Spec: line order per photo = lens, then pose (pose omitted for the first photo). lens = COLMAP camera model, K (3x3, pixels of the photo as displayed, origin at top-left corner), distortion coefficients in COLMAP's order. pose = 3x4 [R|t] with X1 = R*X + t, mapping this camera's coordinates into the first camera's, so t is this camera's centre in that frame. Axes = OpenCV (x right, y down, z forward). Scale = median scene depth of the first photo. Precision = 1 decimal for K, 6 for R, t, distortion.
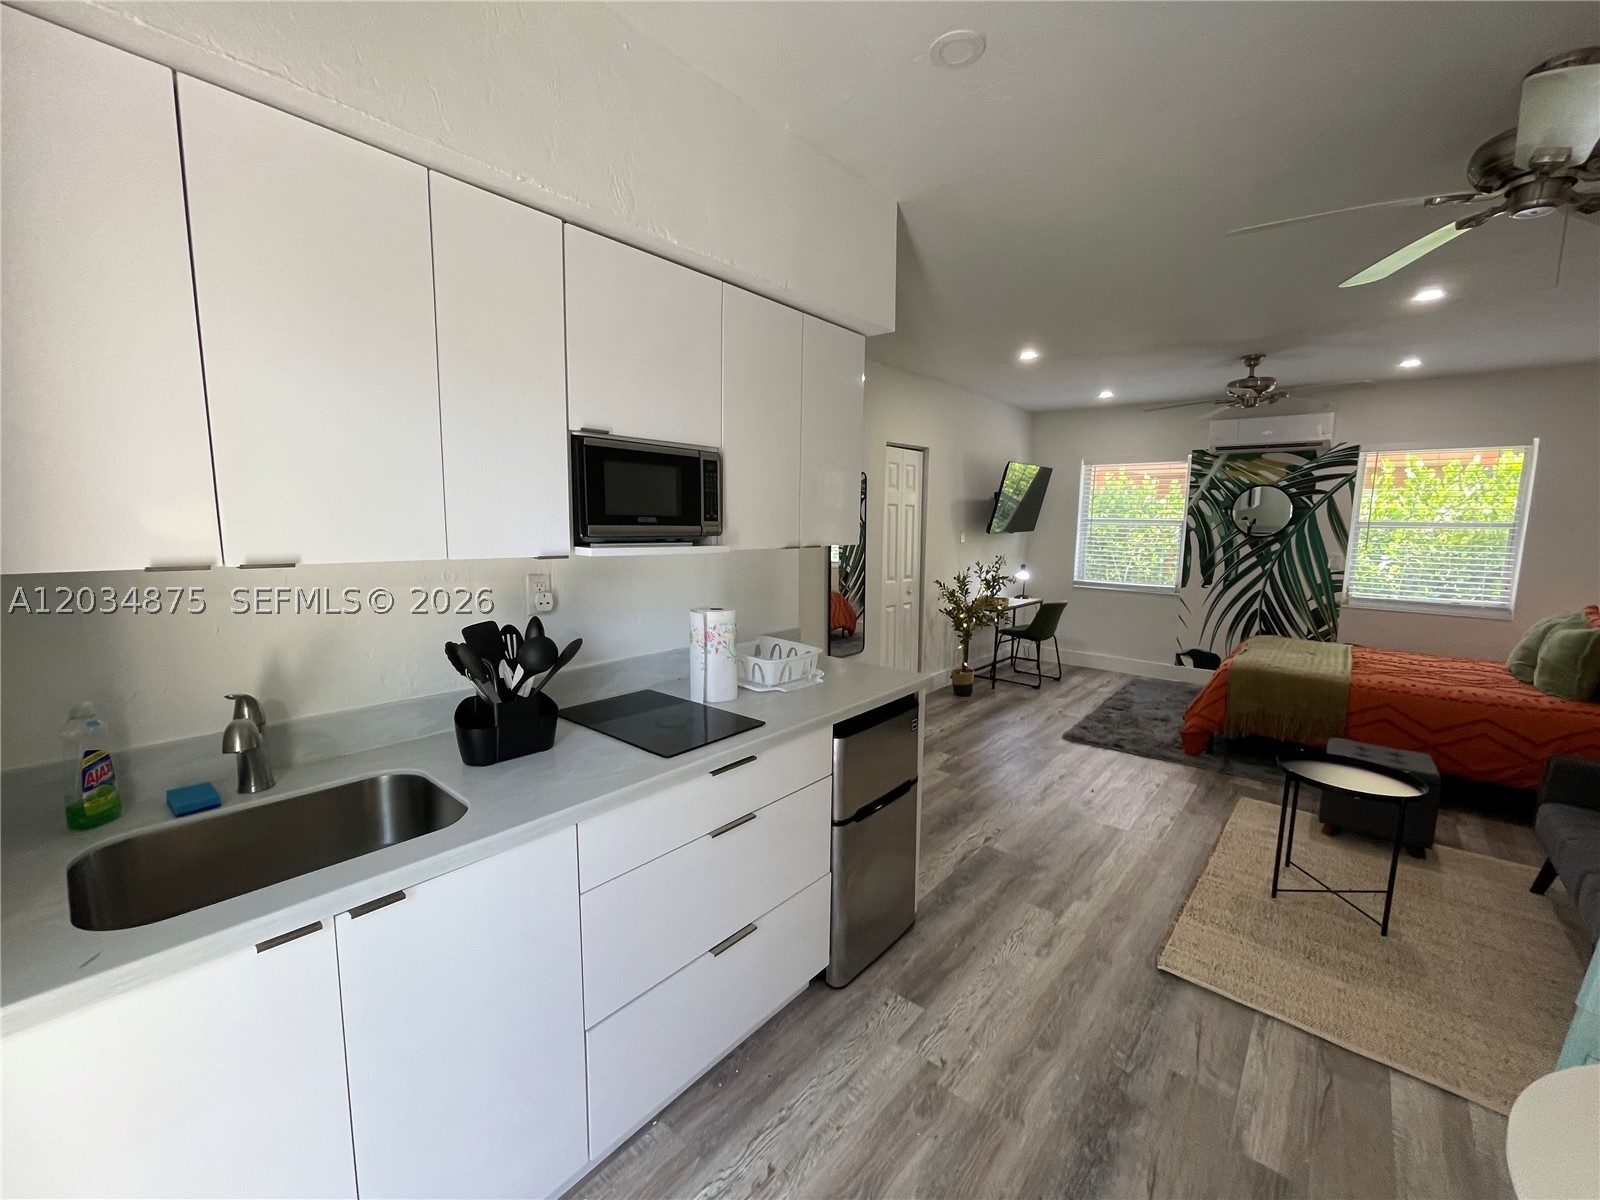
lens RADIAL K [[646.2, 0, 795.5], [0, 646.2, 598.2], [0, 0, 1]] dist [-0.006902, 0.001369]
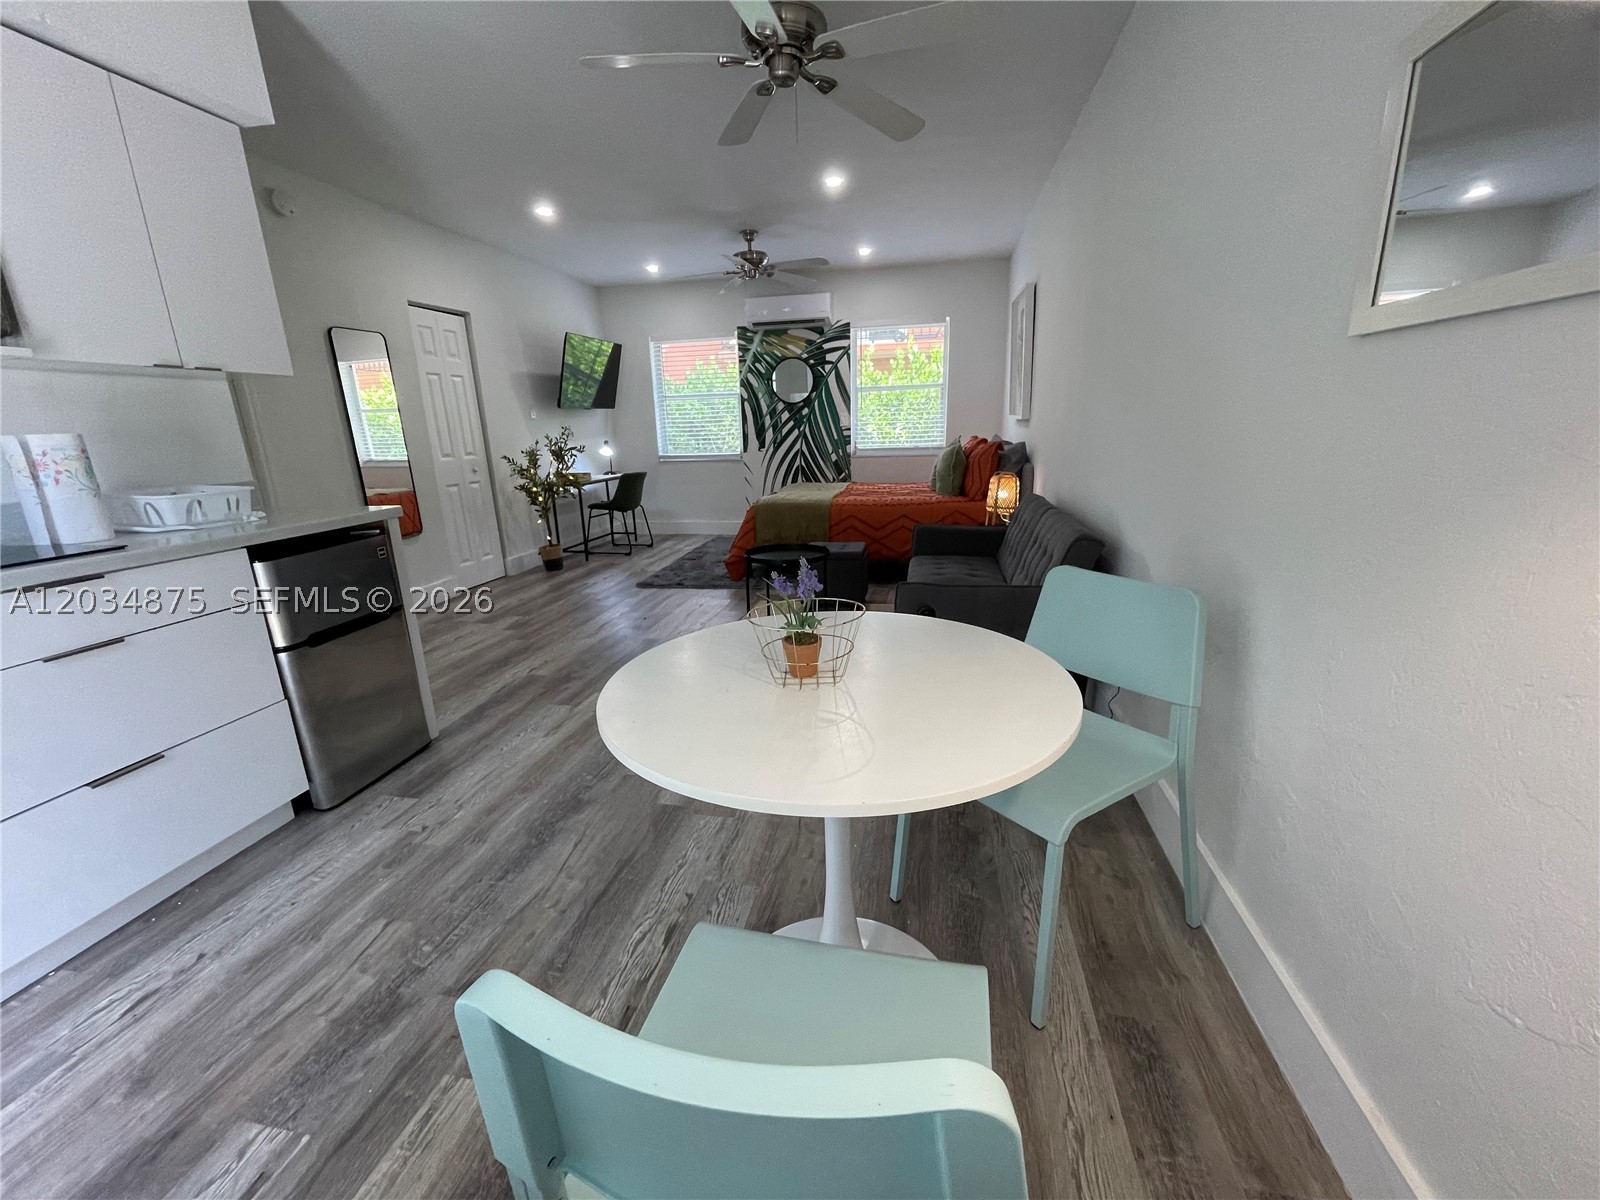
lens RADIAL K [[646.2, 0, 796.6], [0, 646.2, 600.8], [0, 0, 1]] dist [-0.006902, 0.001369]
pose [[0.869511, -0.168298, 0.464356, 0.217815], [0.102697, 0.981213, 0.163324, 0.139751], [-0.483119, -0.094324, 0.870459, -0.160266]]
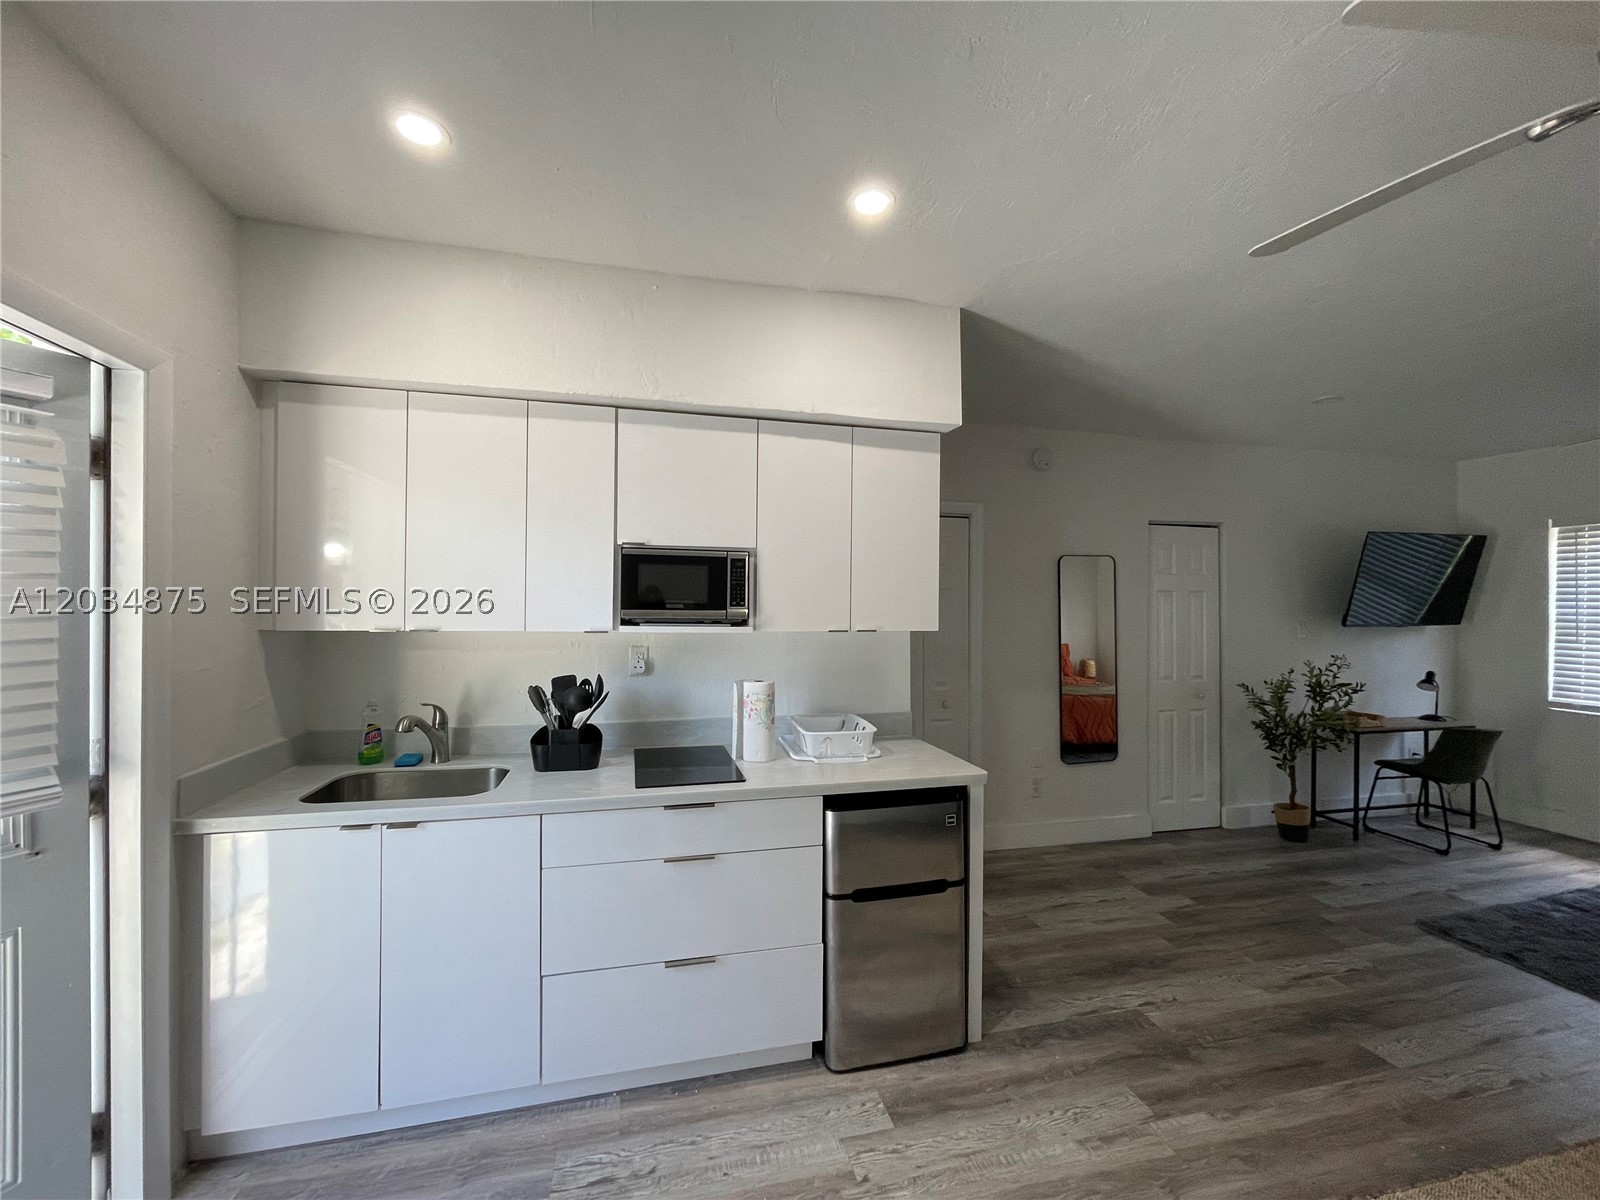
lens RADIAL K [[646.2, 0, 799.7], [0, 646.2, 599.7], [0, 0, 1]] dist [-0.006902, 0.001369]
pose [[0.815905, -0.012035, -0.578061, 0.451003], [-0.068801, 0.990659, -0.117734, 0.002019], [0.574078, 0.135831, 0.807455, 0.049337]]
